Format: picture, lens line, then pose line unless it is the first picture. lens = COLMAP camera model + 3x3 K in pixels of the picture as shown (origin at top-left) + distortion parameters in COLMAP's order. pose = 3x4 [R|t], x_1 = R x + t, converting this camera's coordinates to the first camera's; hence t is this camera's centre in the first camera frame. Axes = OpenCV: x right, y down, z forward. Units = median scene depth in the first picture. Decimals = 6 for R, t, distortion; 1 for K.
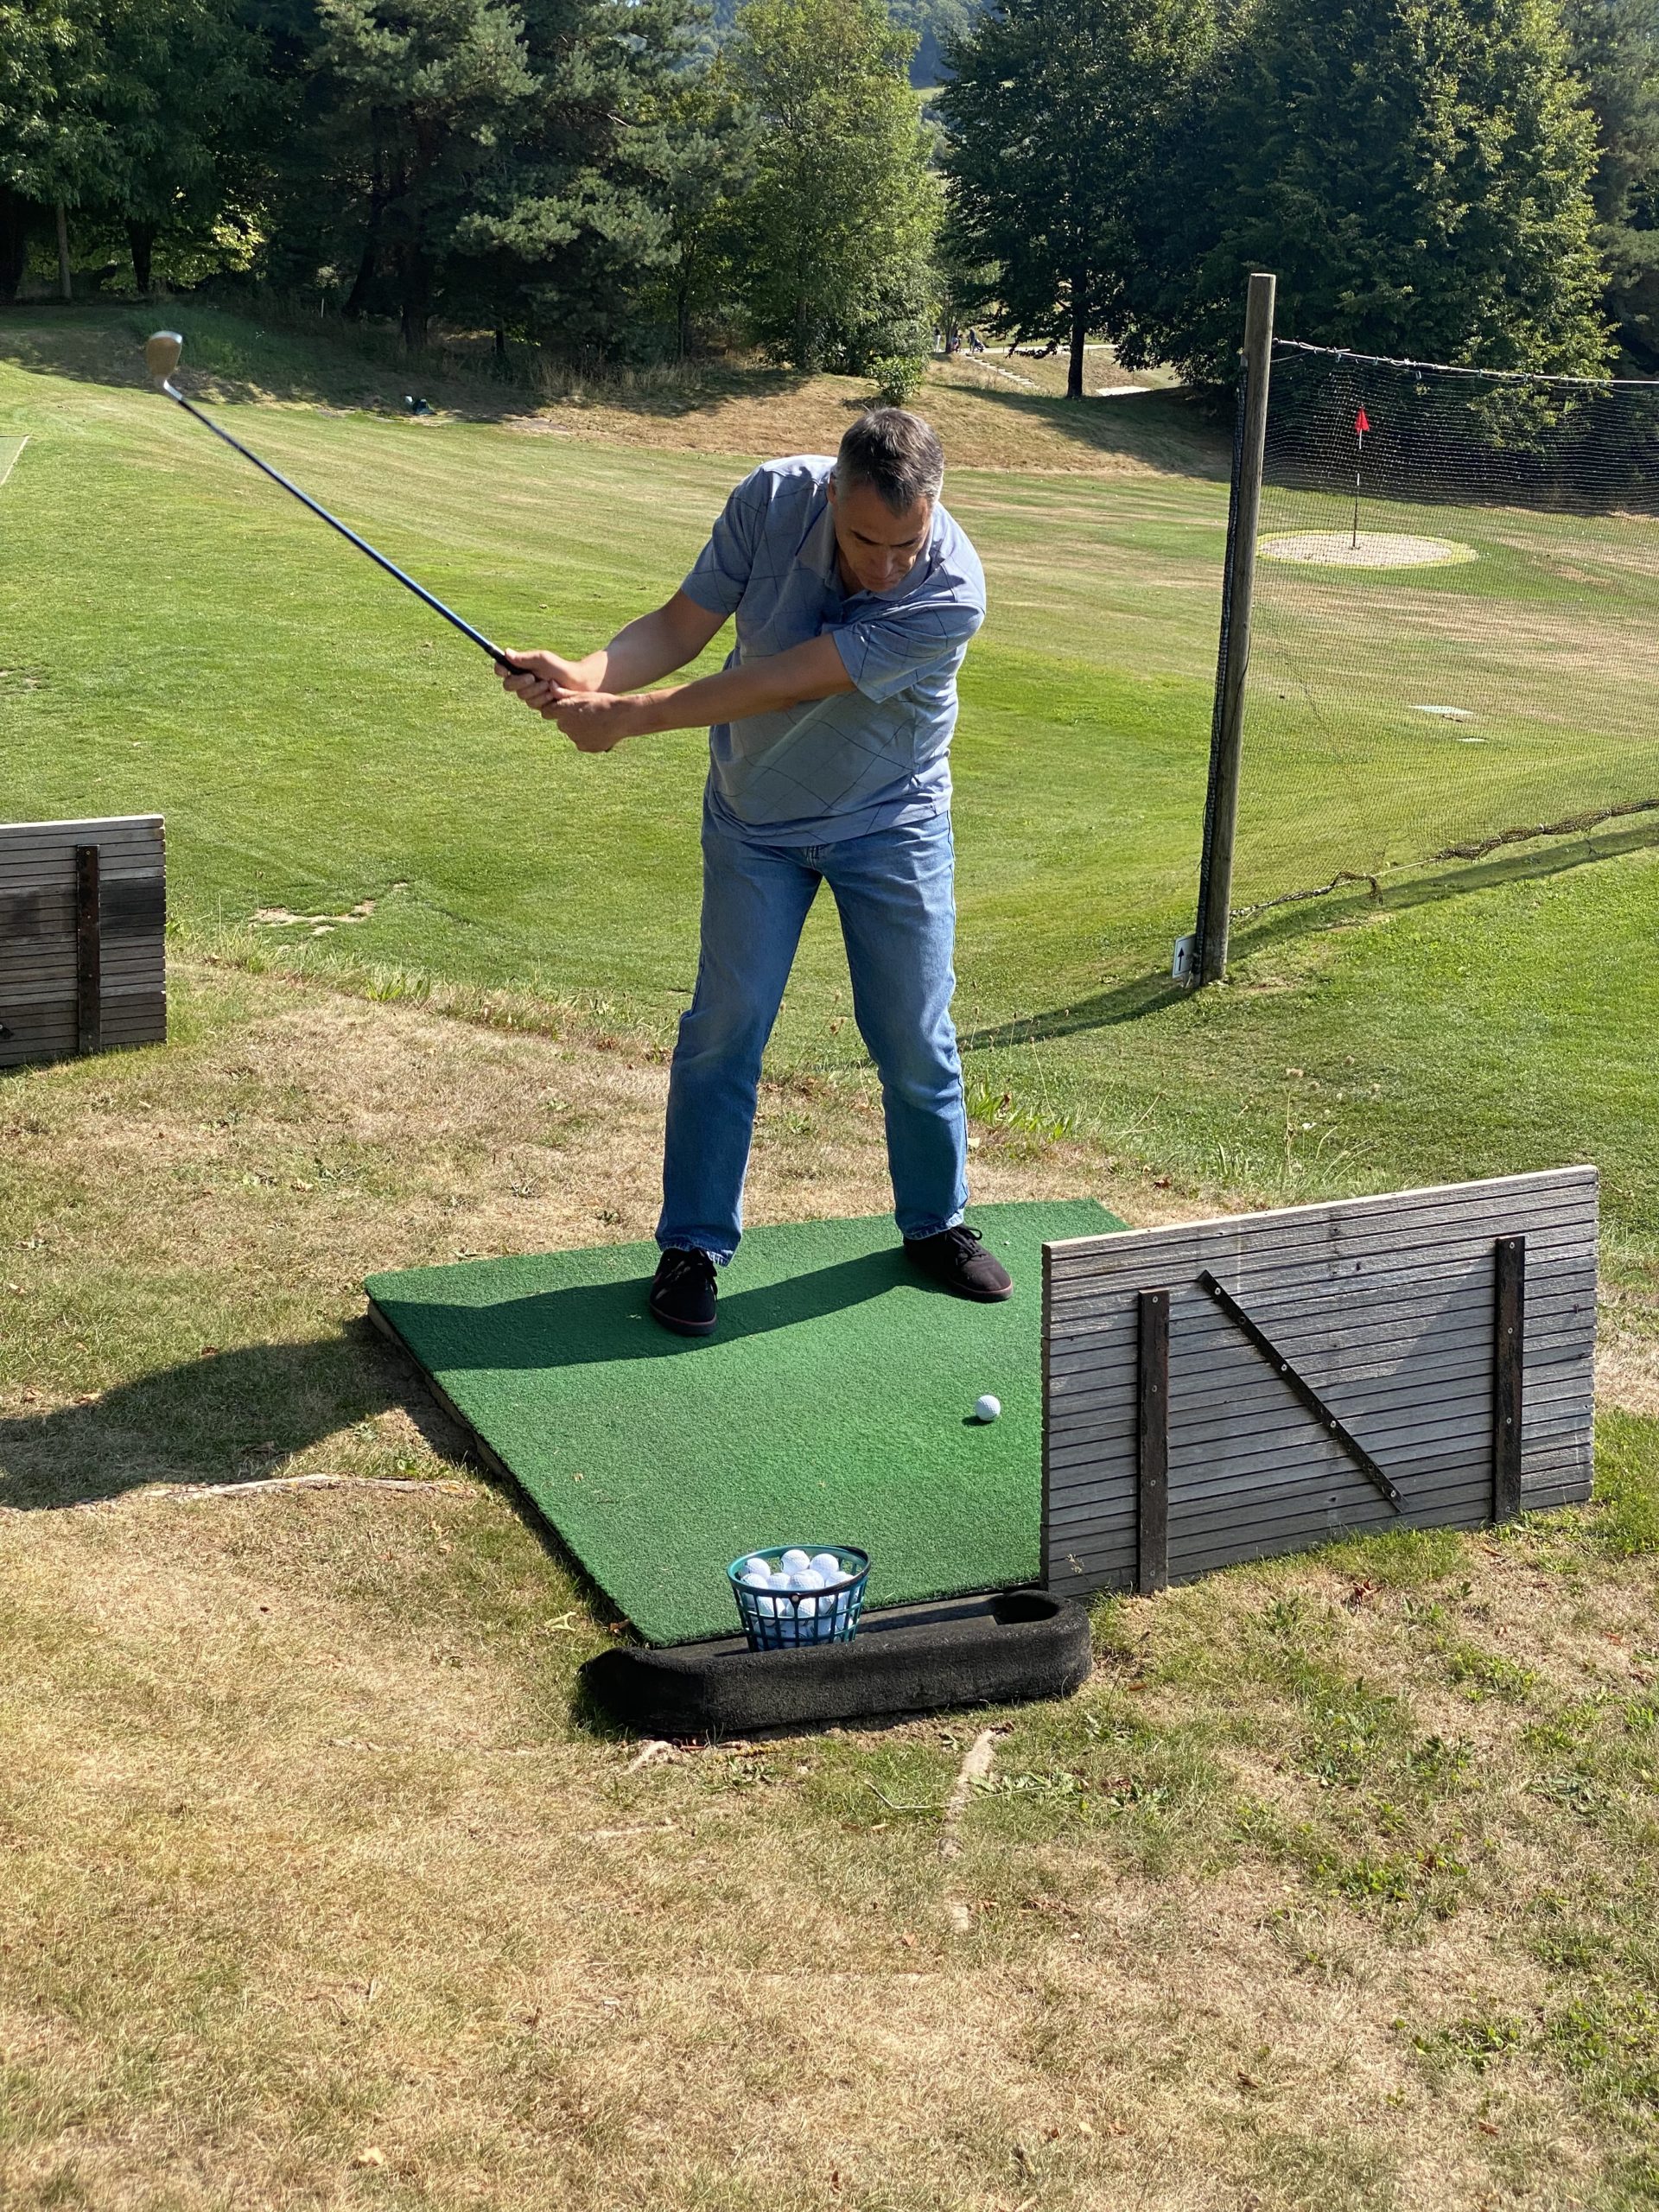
lens RADIAL K [[3385.0, 0, 823.7], [0, 3385.0, 1116.9], [0, 0, 1]] dist [0.117122, 0.000000]
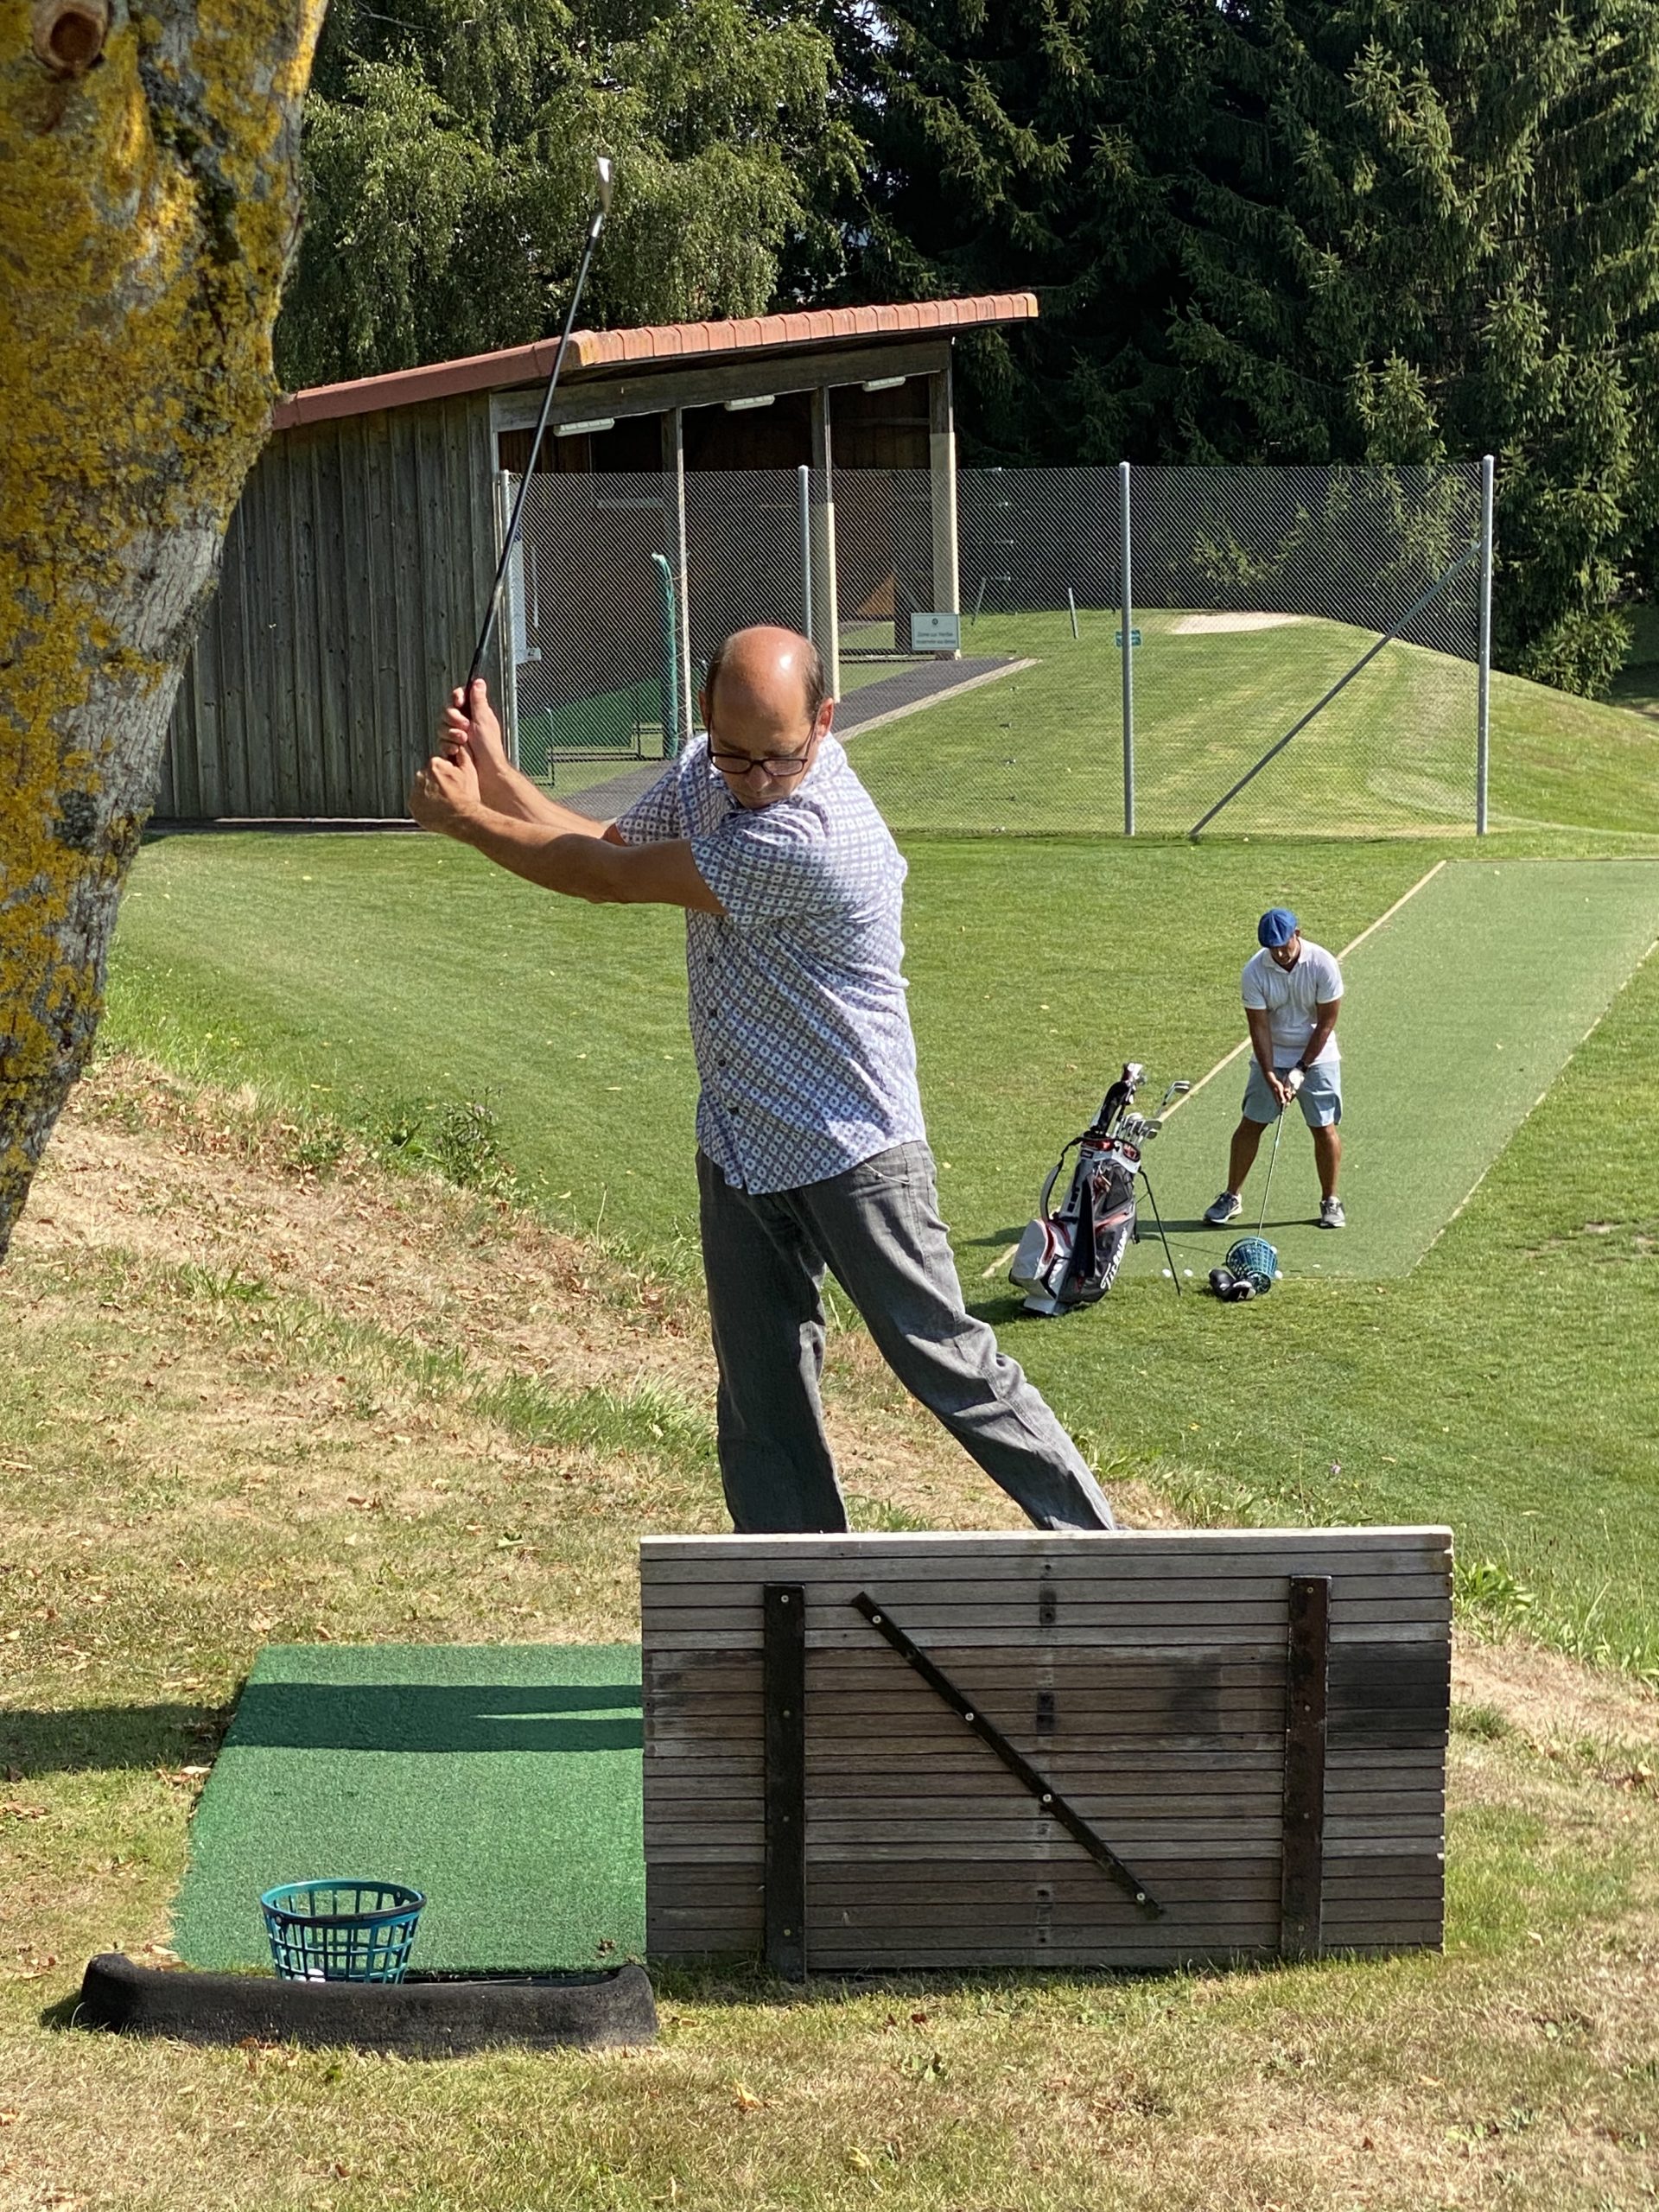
lens RADIAL K [[5235.6, 0, 829.9], [0, 5235.6, 1106.1], [0, 0, 1]] dist [0.100348, 0.000000]
pose [[0.915777, 0.028675, -0.400663, 0.047531], [-0.088618, 0.987295, -0.131892, -0.036294], [0.391790, 0.156289, 0.906683, 0.194670]]
